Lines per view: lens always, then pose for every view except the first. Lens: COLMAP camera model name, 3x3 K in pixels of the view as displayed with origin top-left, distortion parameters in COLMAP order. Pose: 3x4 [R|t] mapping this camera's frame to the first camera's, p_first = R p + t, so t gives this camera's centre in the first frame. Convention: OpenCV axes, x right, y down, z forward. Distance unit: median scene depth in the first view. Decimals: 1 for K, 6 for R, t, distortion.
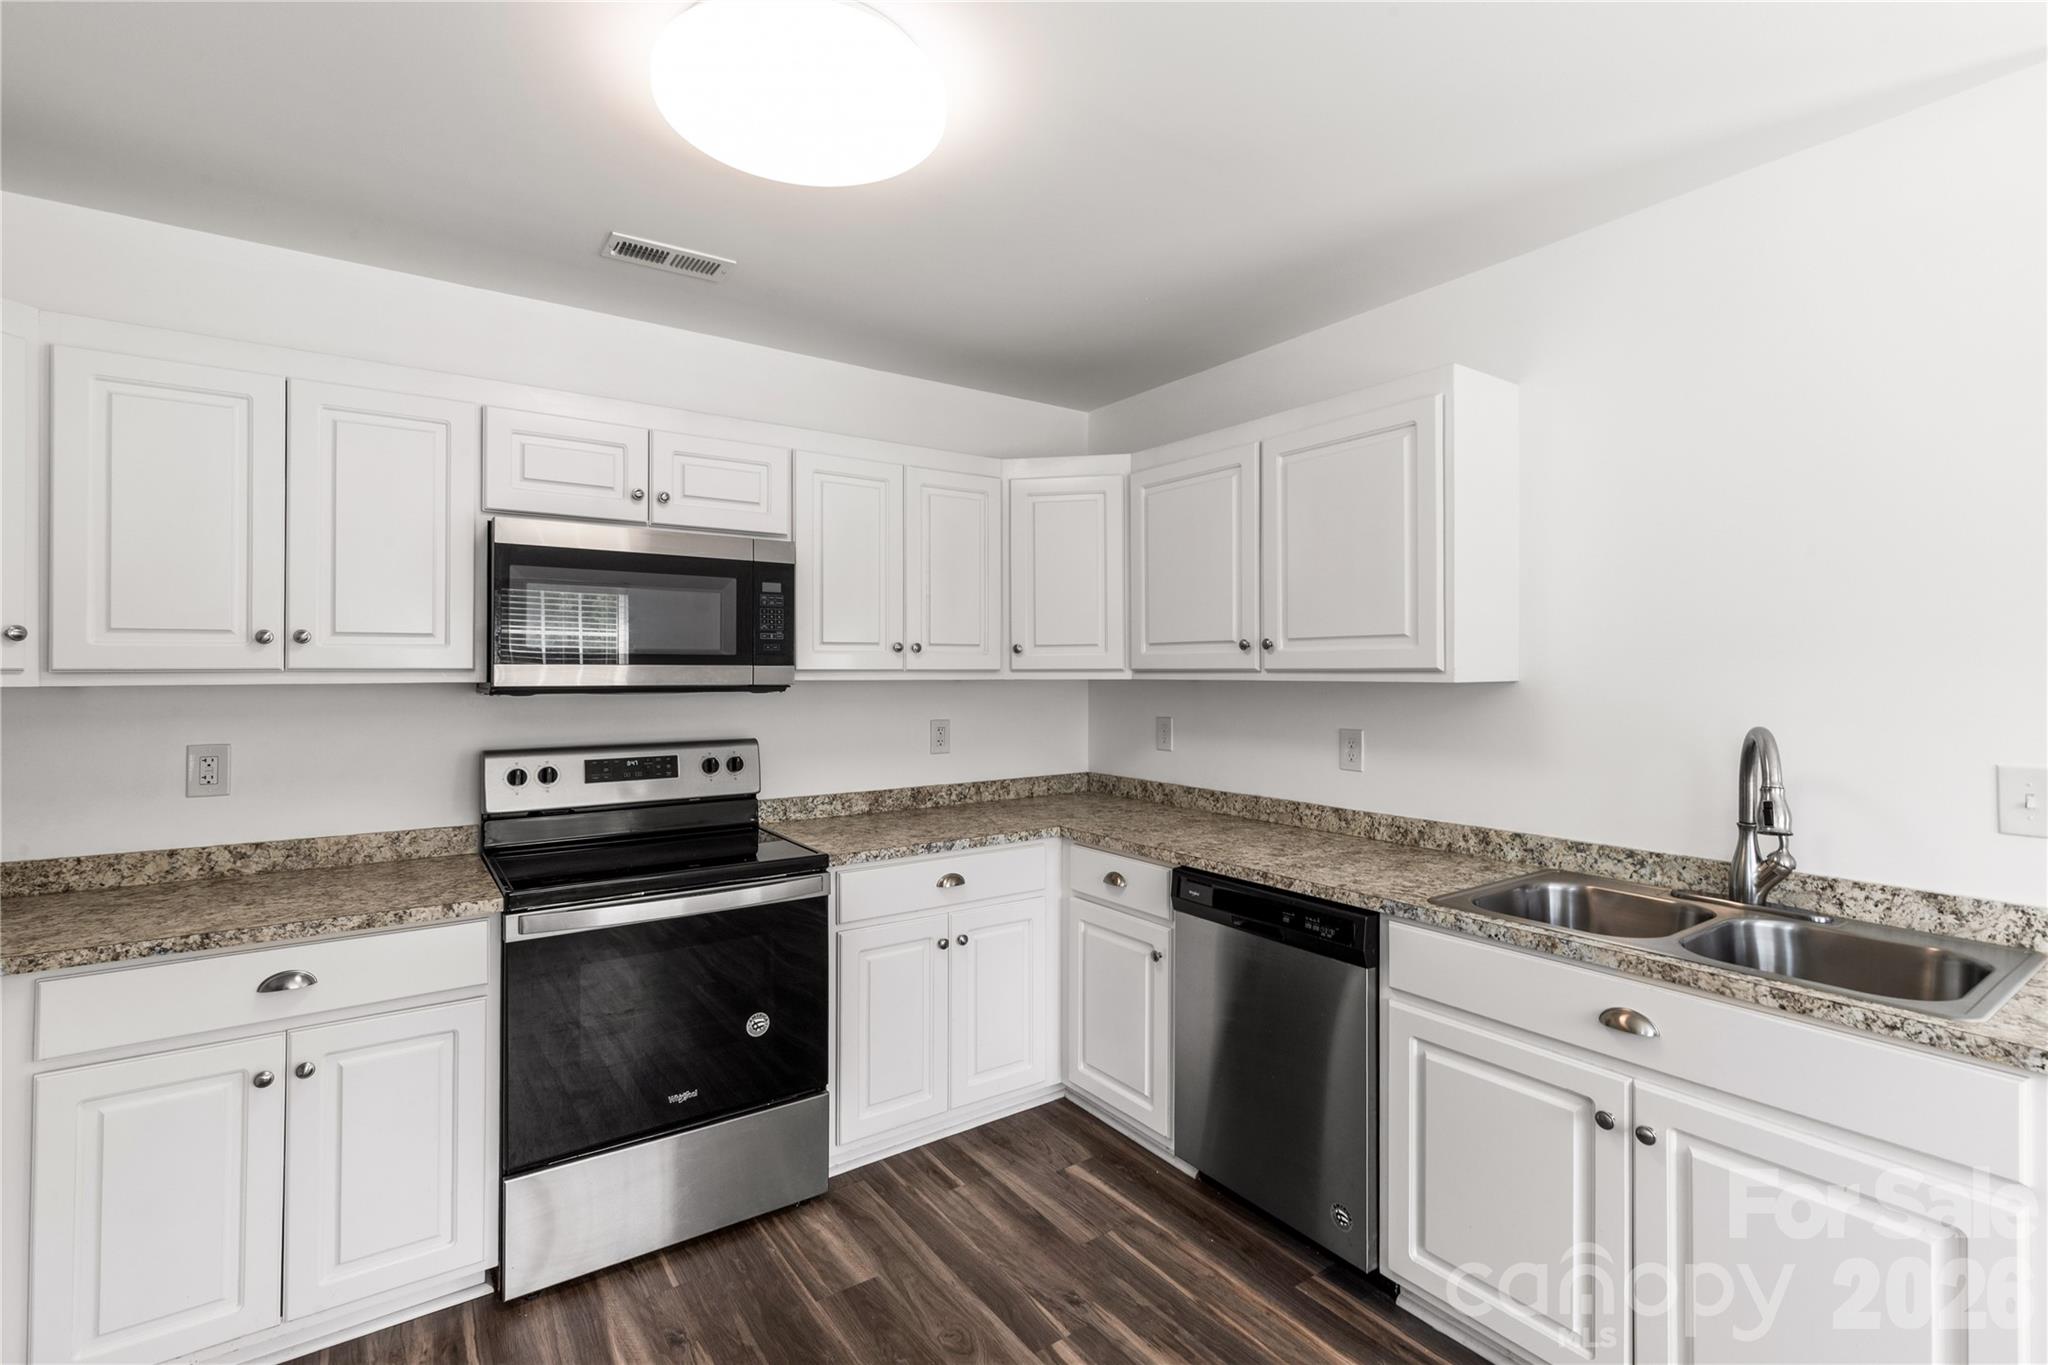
lens RADIAL K [[930.6, 0, 1018.3], [0, 930.6, 662.9], [0, 0, 1]] dist [0.011646, -0.001667]
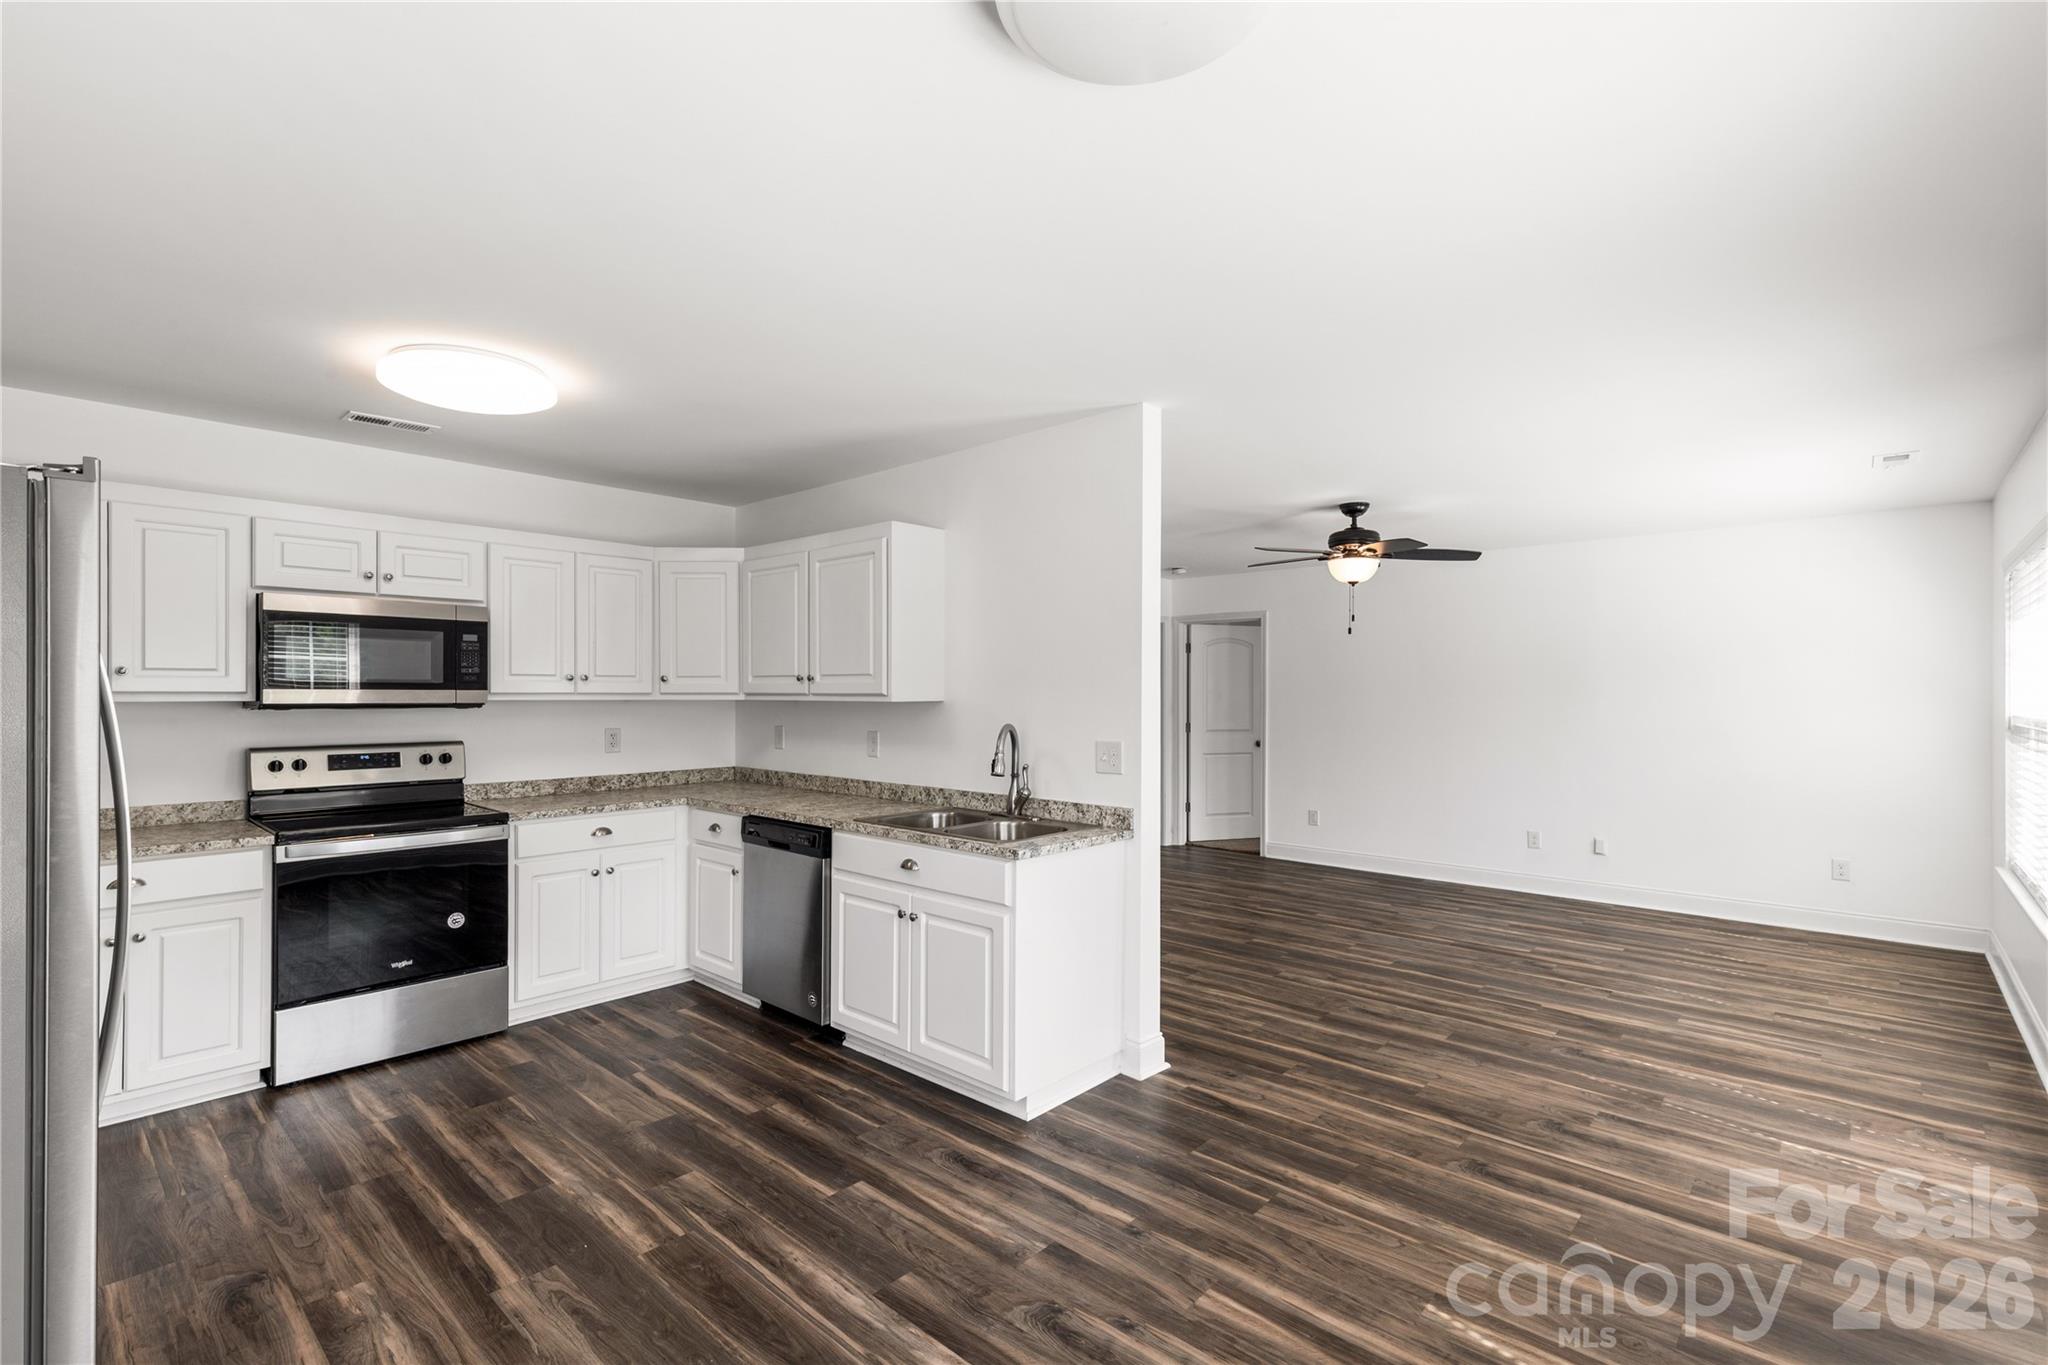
lens RADIAL K [[930.6, 0, 1011.9], [0, 930.6, 693.6], [0, 0, 1]] dist [0.011646, -0.001667]
pose [[0.977160, 0.002960, 0.212483, 0.290486], [-0.005021, 0.999945, 0.009162, -0.010568], [-0.212444, -0.010020, 0.977122, -0.708729]]
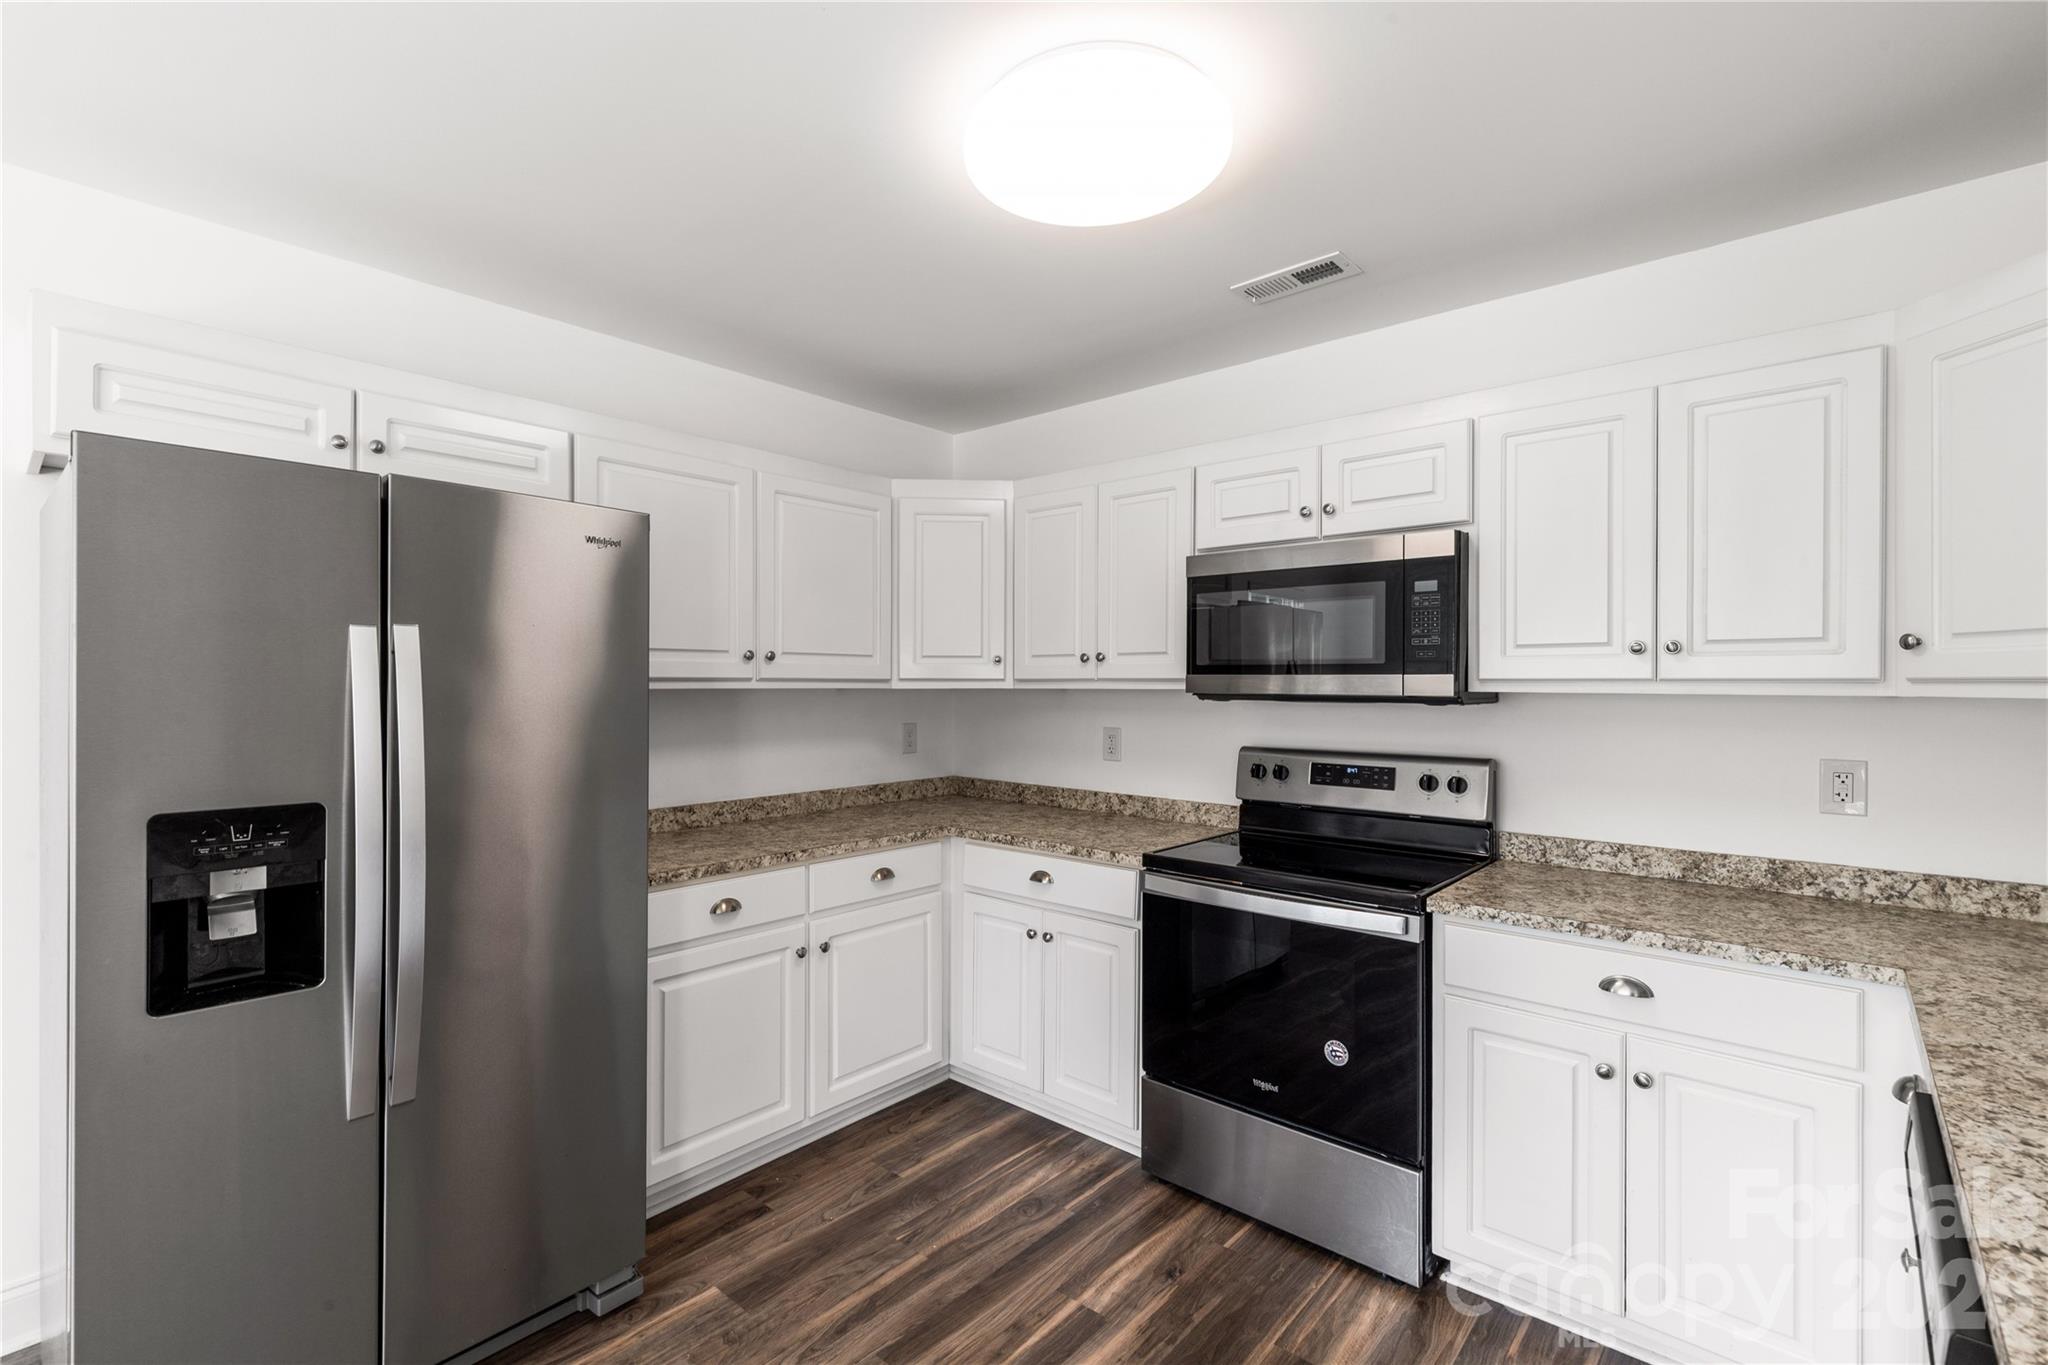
lens RADIAL K [[930.6, 0, 1009.4], [0, 930.6, 680.2], [0, 0, 1]] dist [0.011646, -0.001667]
pose [[0.235161, 0.001308, -0.971956, 0.555003], [0.006519, 0.999974, 0.002923, 0.003656], [0.971935, -0.007024, 0.235146, 0.448400]]
